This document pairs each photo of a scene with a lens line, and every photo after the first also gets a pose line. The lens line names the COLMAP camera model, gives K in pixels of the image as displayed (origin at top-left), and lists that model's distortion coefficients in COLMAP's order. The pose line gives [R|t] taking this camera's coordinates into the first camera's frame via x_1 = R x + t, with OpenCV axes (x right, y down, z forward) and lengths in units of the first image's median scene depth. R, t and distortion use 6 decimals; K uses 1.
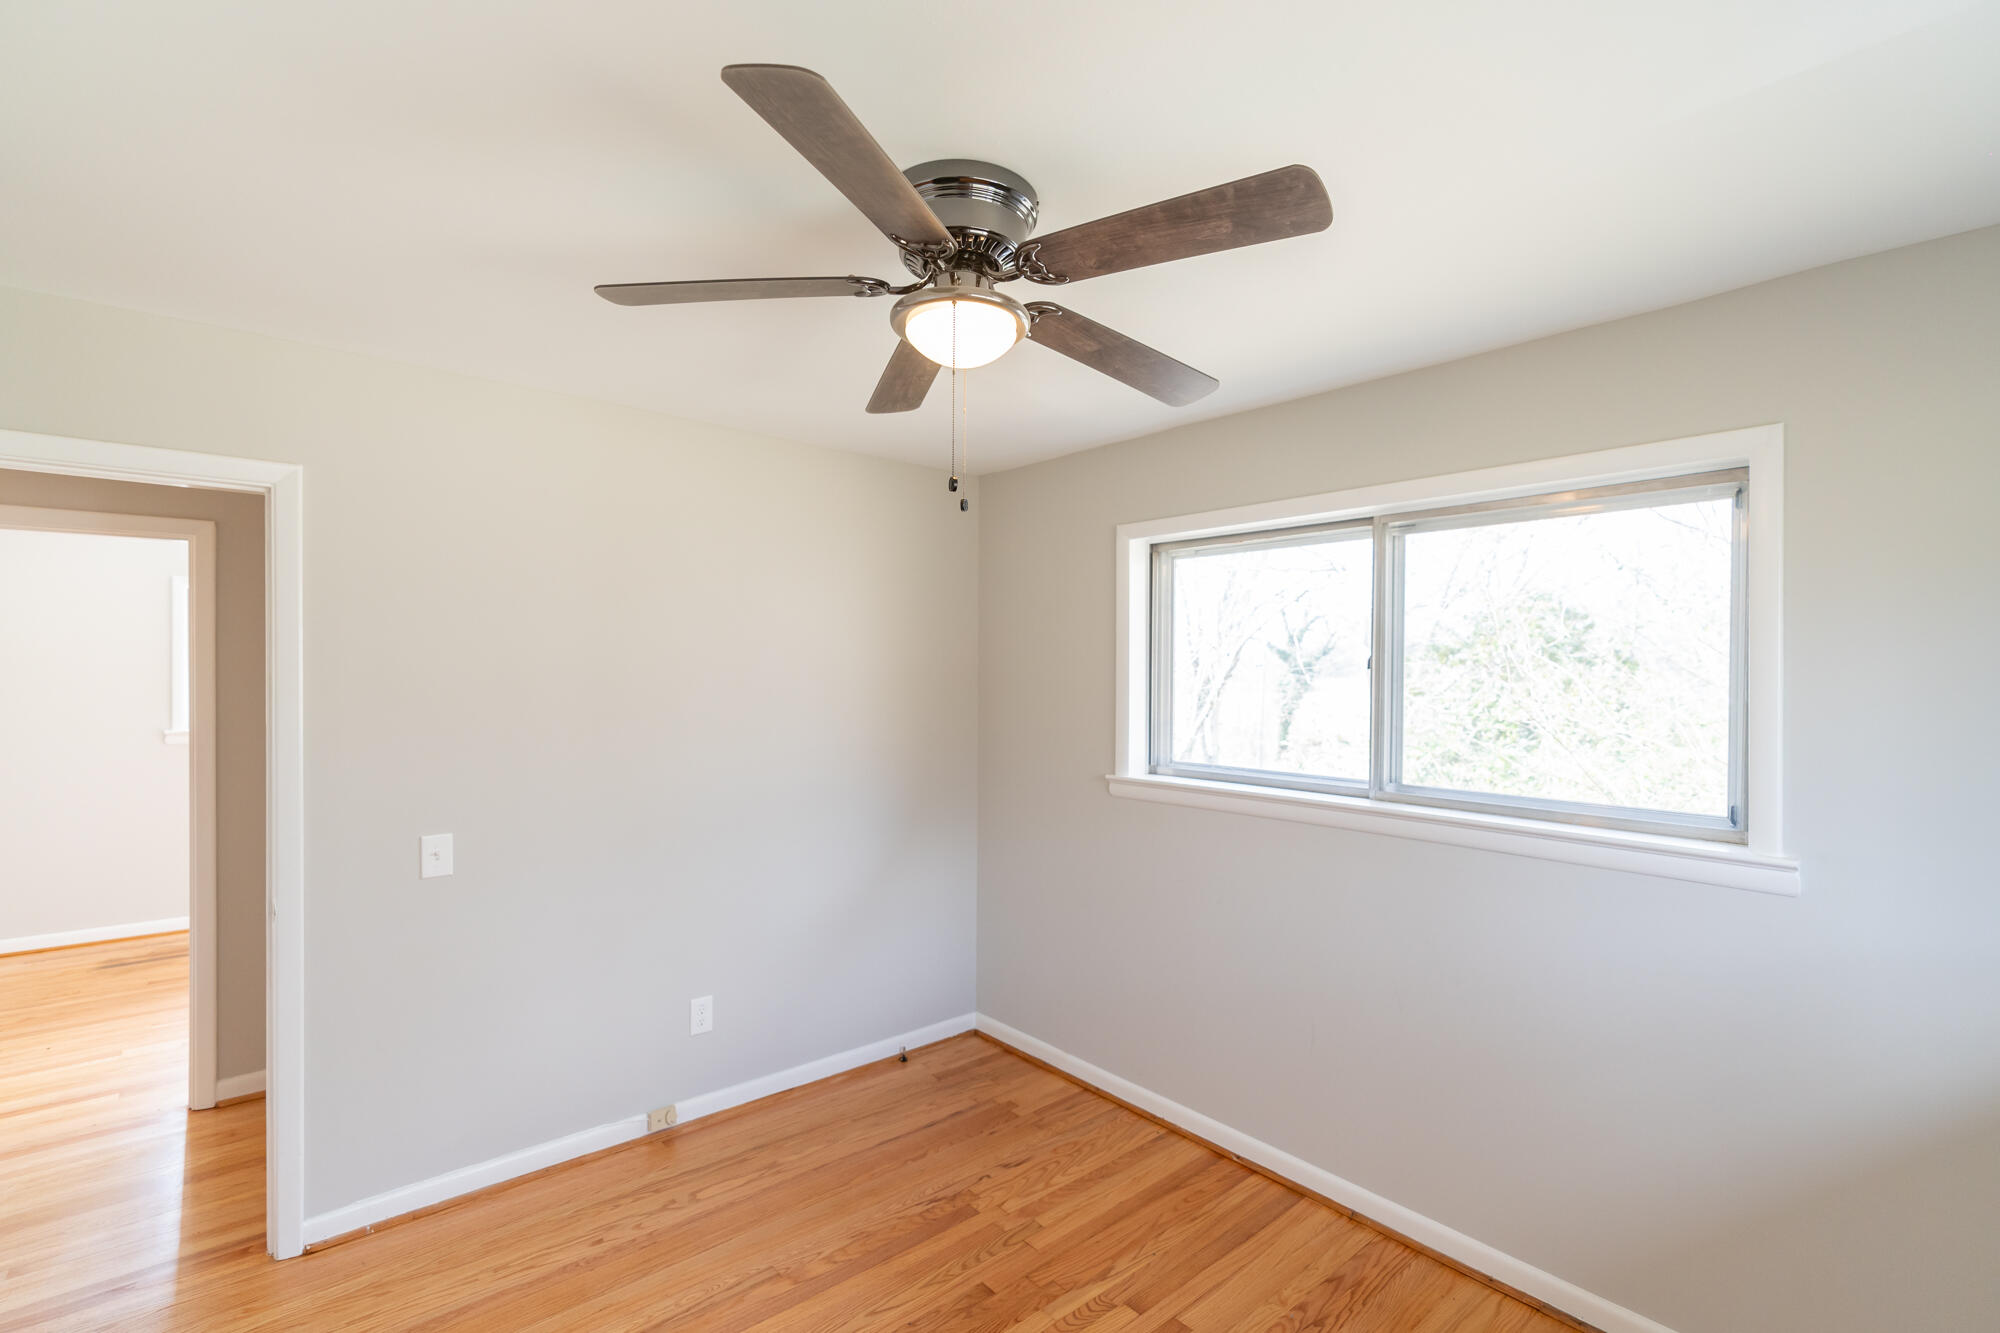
lens RADIAL K [[916.6, 0, 991.8], [0, 916.6, 677.8], [0, 0, 1]] dist [-0.002375, 0.000578]
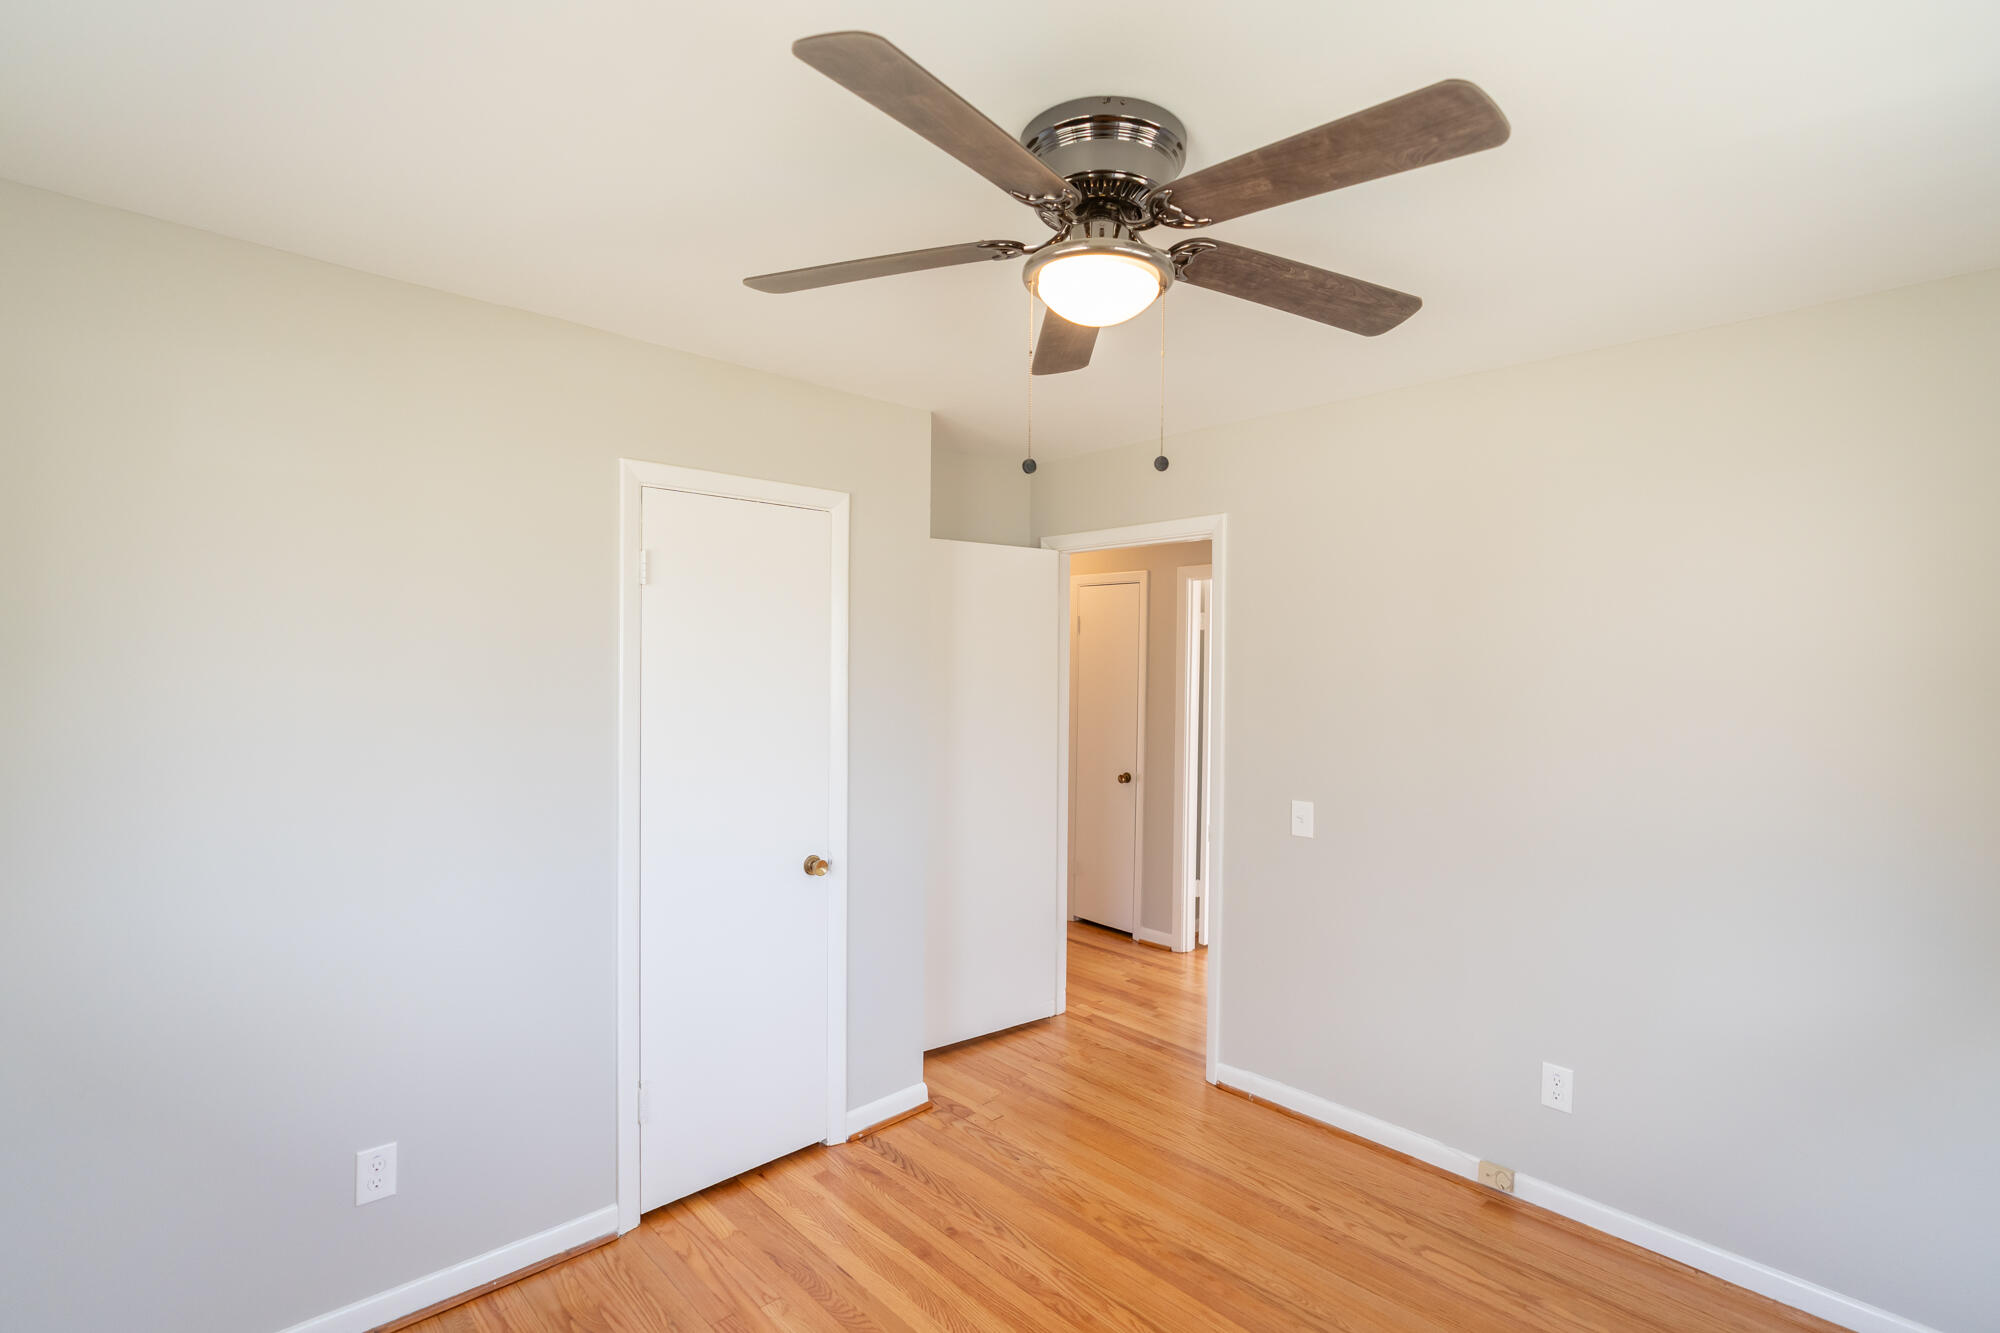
lens RADIAL K [[916.6, 0, 991.8], [0, 916.6, 677.8], [0, 0, 1]] dist [-0.002375, 0.000578]
pose [[0.038978, 0.007875, -0.999209, 0.560752], [-0.017325, 0.999824, 0.007204, 0.009744], [0.999090, 0.017030, 0.039108, 0.549101]]
